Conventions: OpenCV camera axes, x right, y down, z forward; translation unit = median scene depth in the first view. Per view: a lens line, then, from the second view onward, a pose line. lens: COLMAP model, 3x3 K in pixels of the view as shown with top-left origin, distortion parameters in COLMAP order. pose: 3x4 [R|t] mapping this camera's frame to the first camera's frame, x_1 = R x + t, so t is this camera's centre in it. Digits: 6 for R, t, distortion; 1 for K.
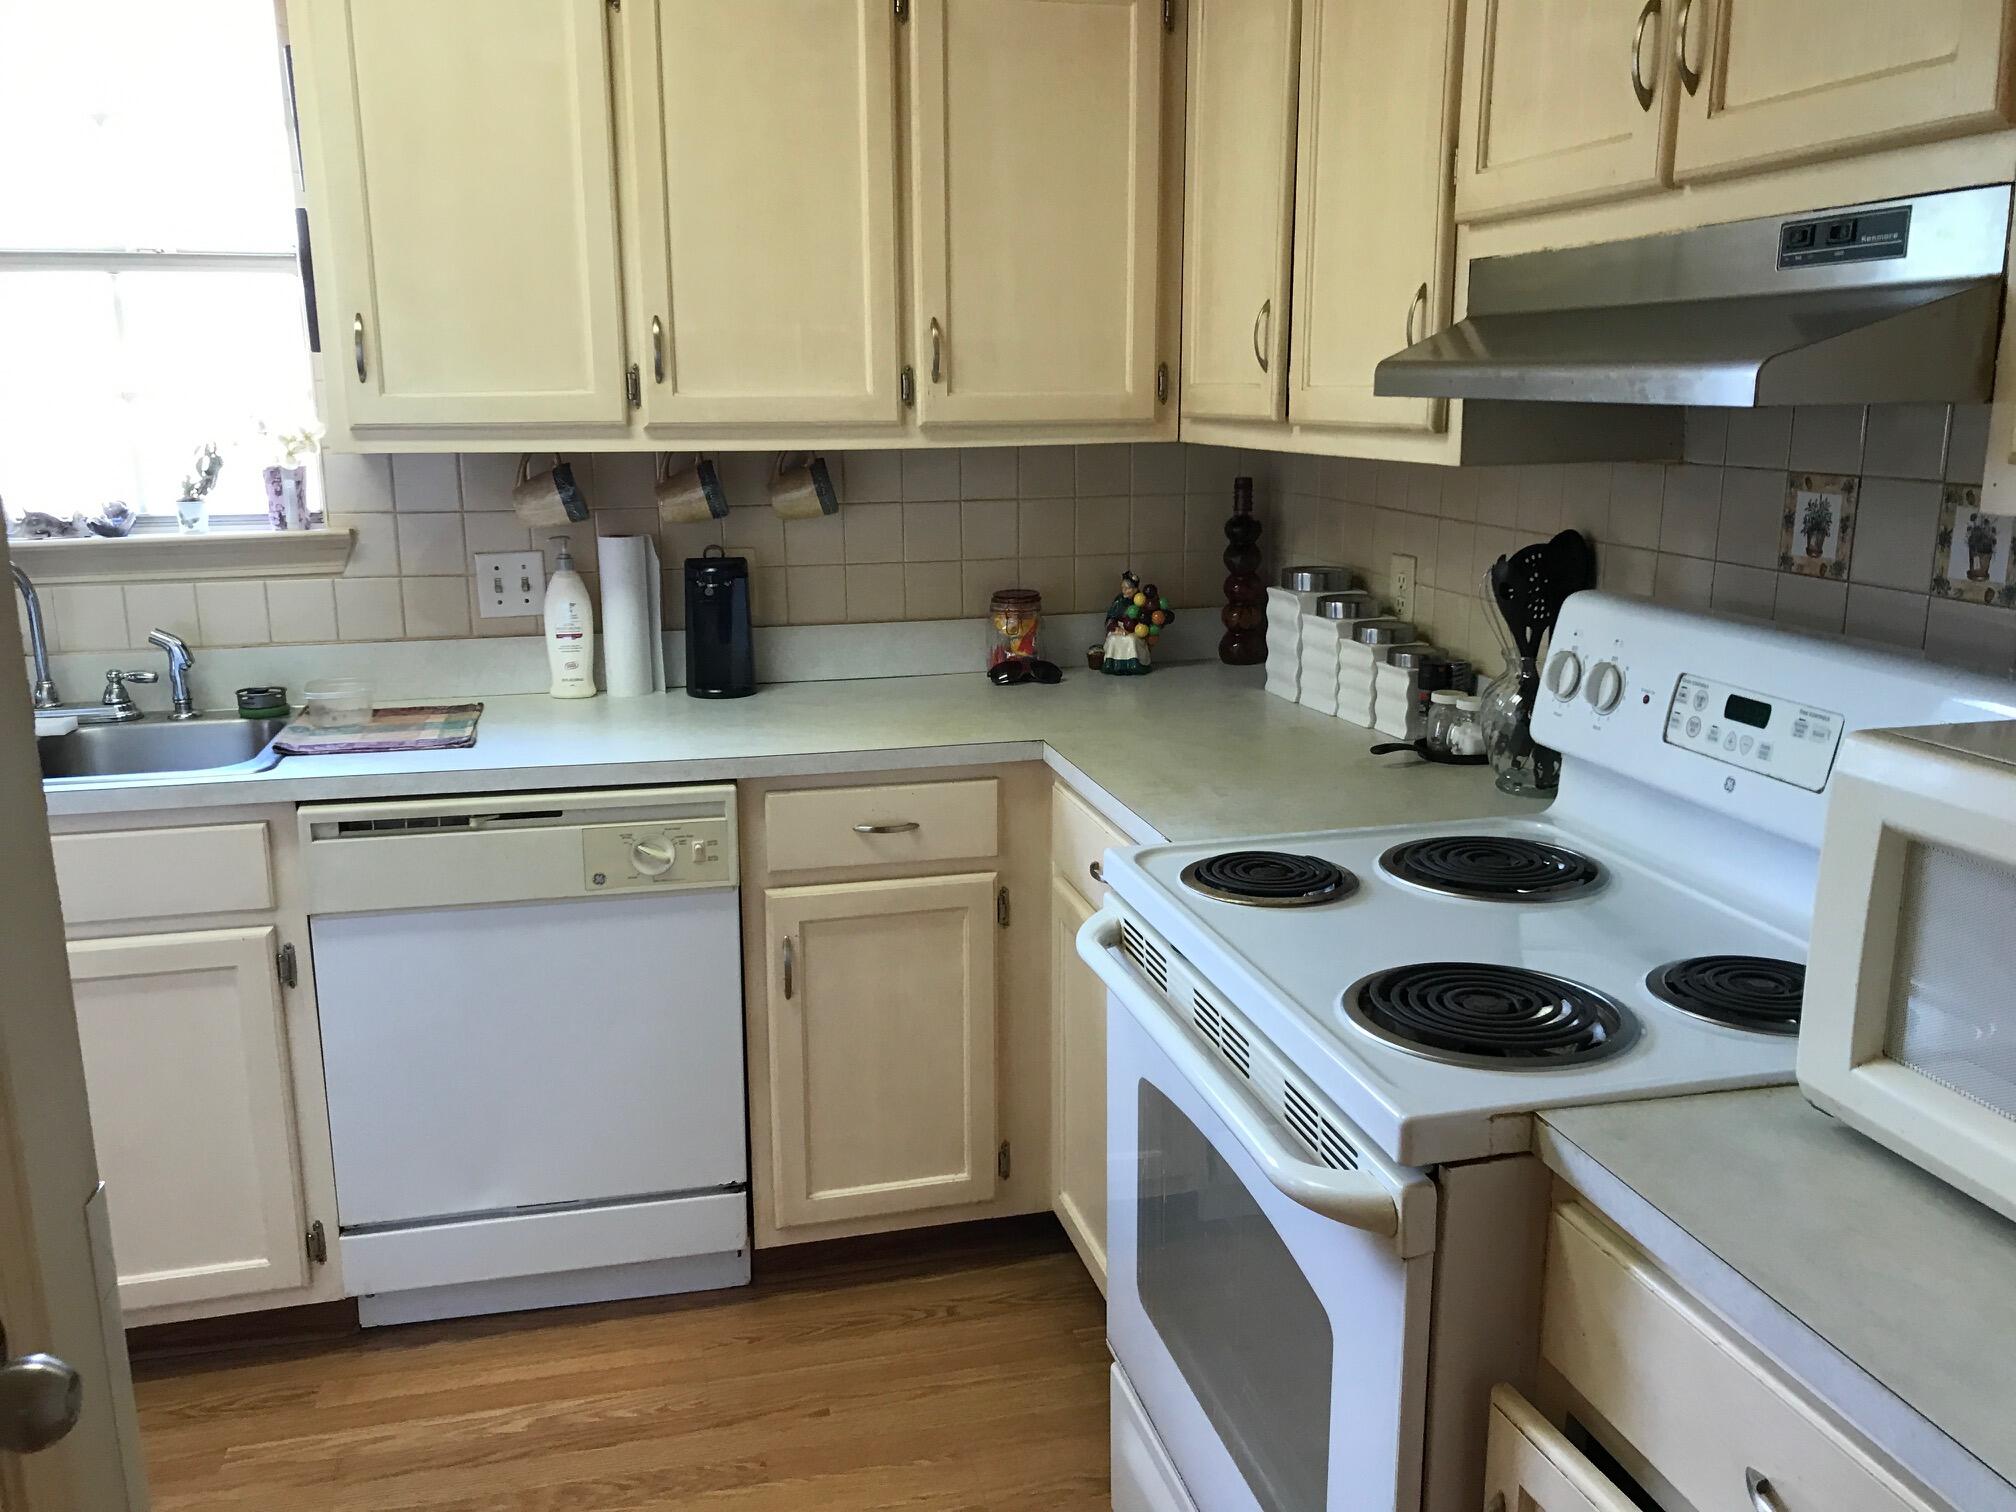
lens RADIAL K [[1660.2, 0, 1007.2], [0, 1660.2, 798.3], [0, 0, 1]] dist [0.047405, -0.211917]
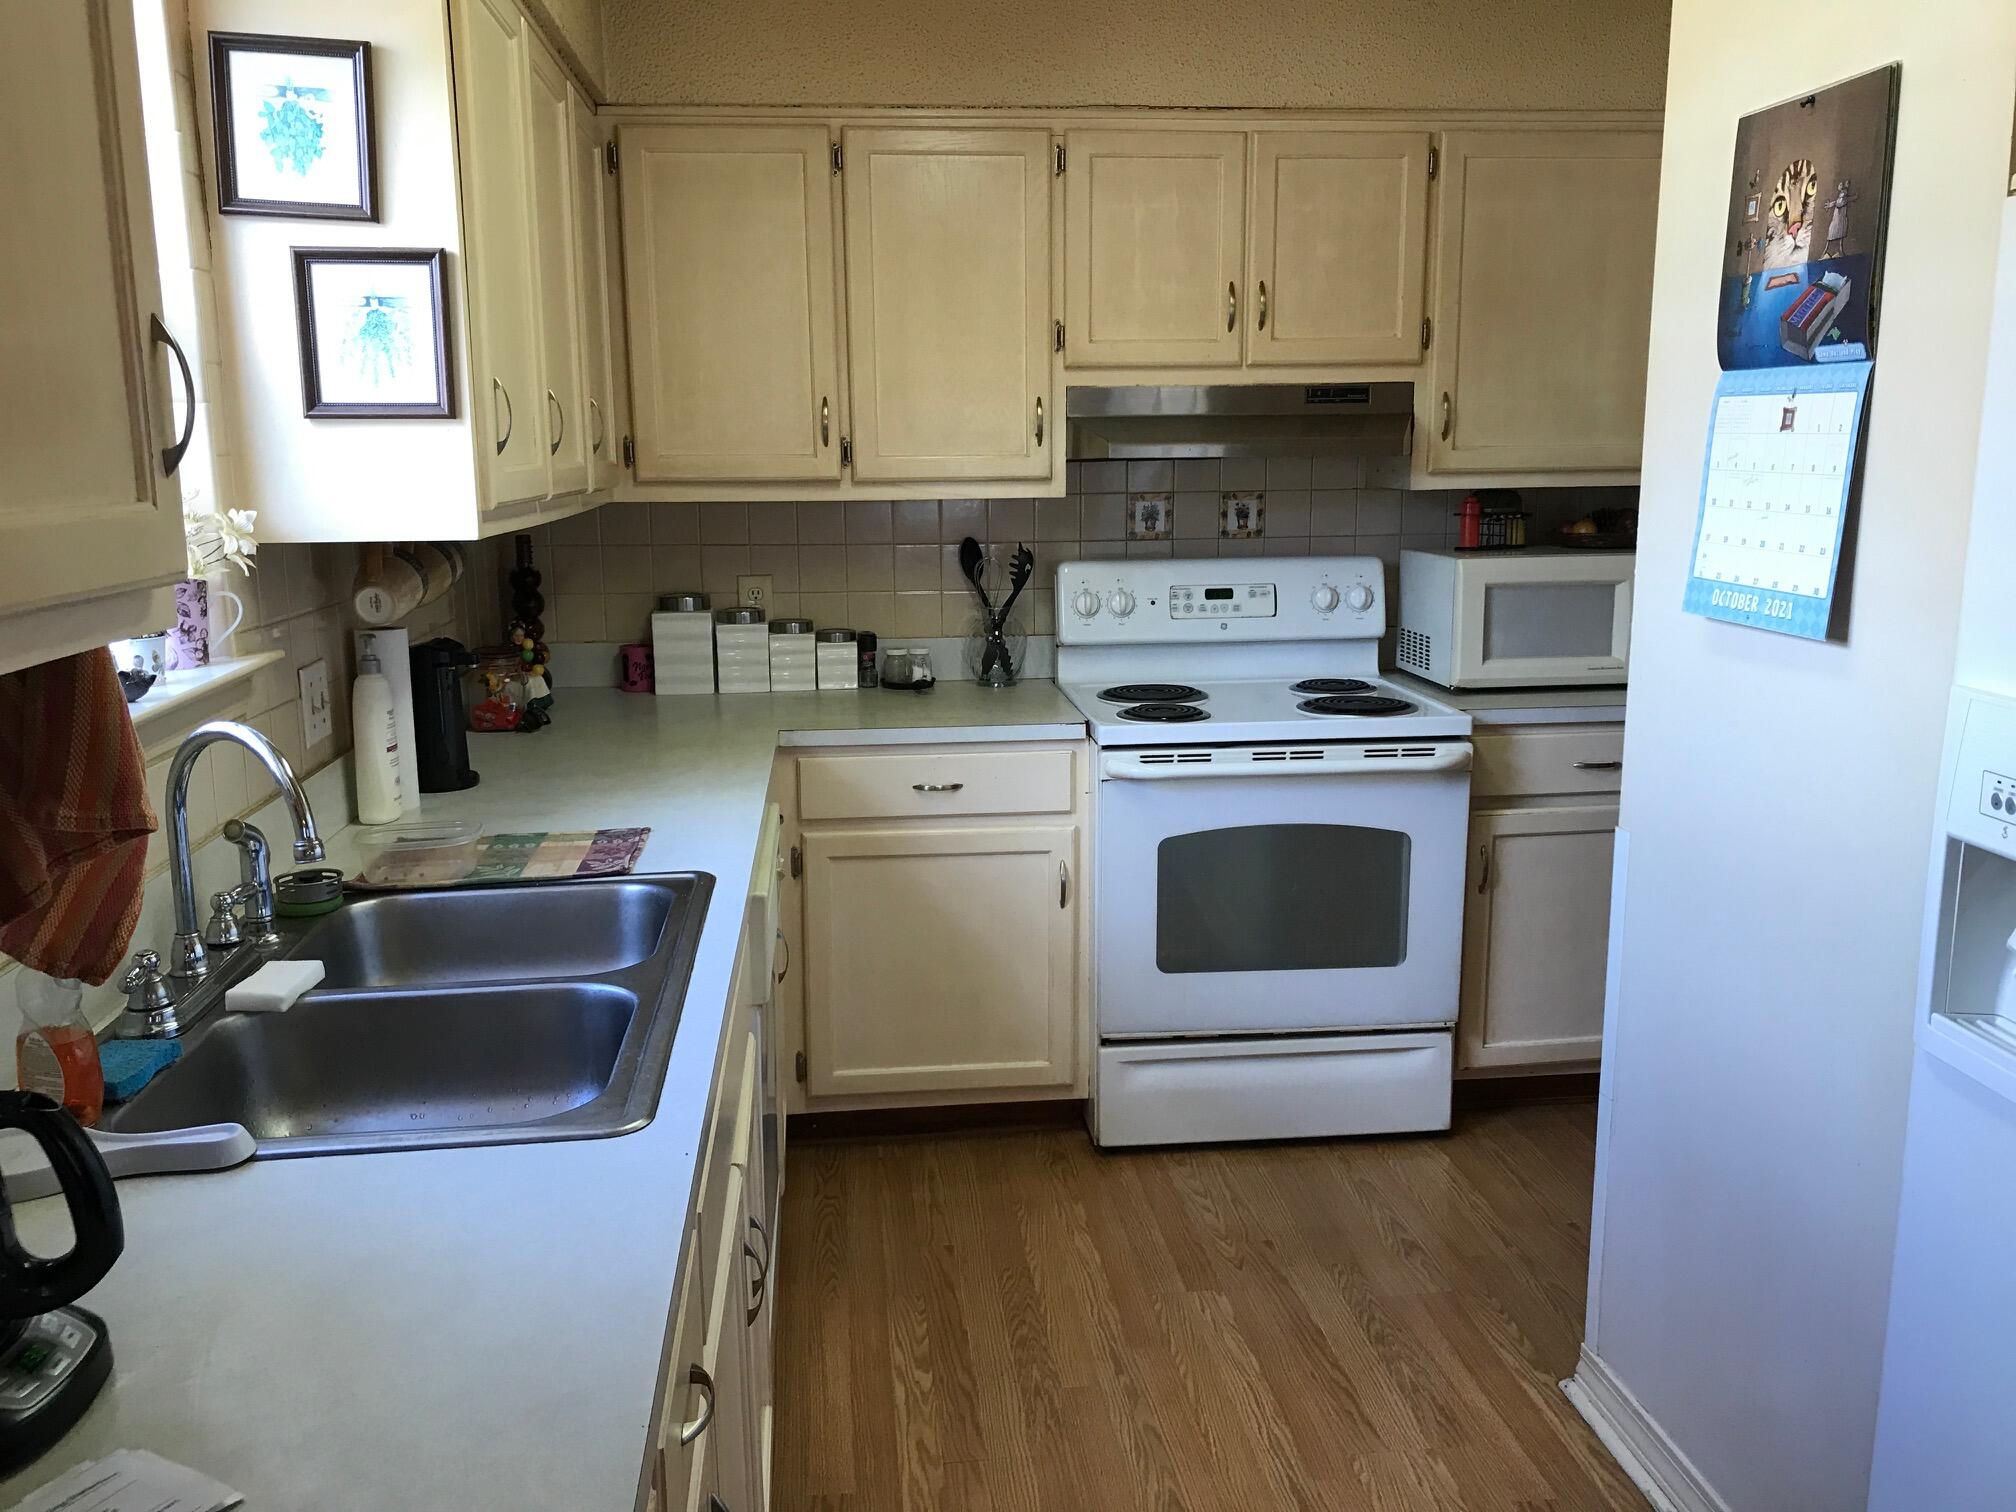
lens RADIAL K [[1649.4, 0, 1020.2], [0, 1649.4, 763.5], [0, 0, 1]] dist [0.017489, -0.016019]
pose [[0.119838, -0.173478, 0.977520, -1.102661], [0.246993, 0.958867, 0.139888, -0.128223], [-0.961579, 0.224676, 0.157756, 0.577129]]
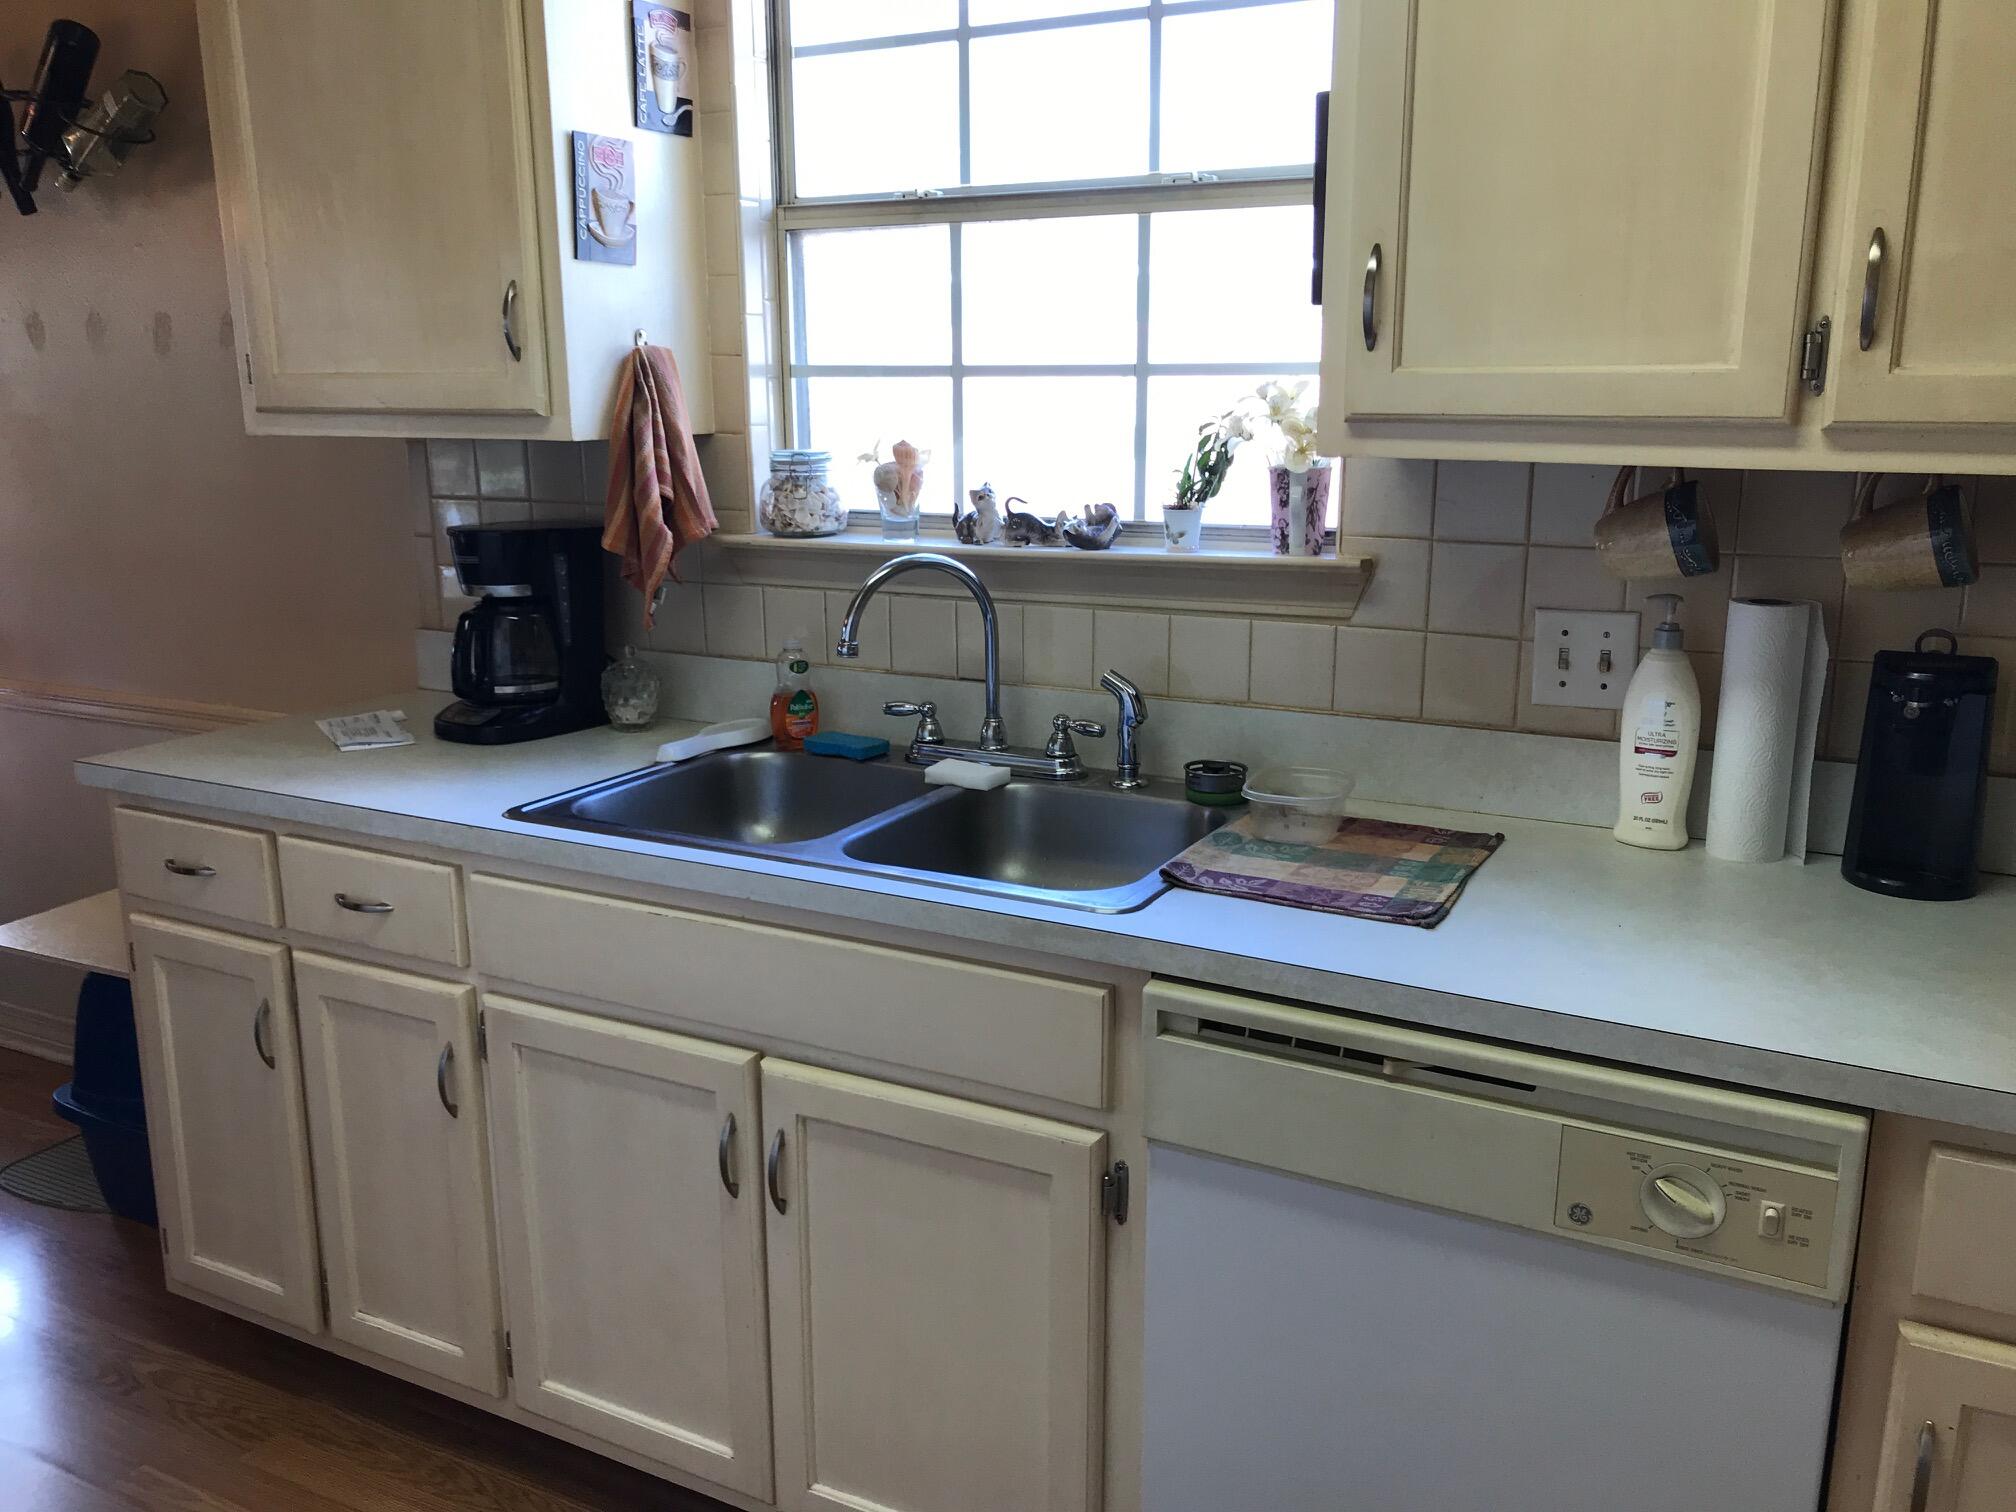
lens RADIAL K [[1639.6, 0, 1008.0], [0, 1639.6, 756.0], [0, 0, 1]] dist [0.004700, -0.006919]
pose [[0.748079, 0.152237, -0.645911, -0.046320], [-0.159610, 0.986034, 0.047545, -0.091713], [0.644129, 0.067526, 0.761930, 0.388634]]
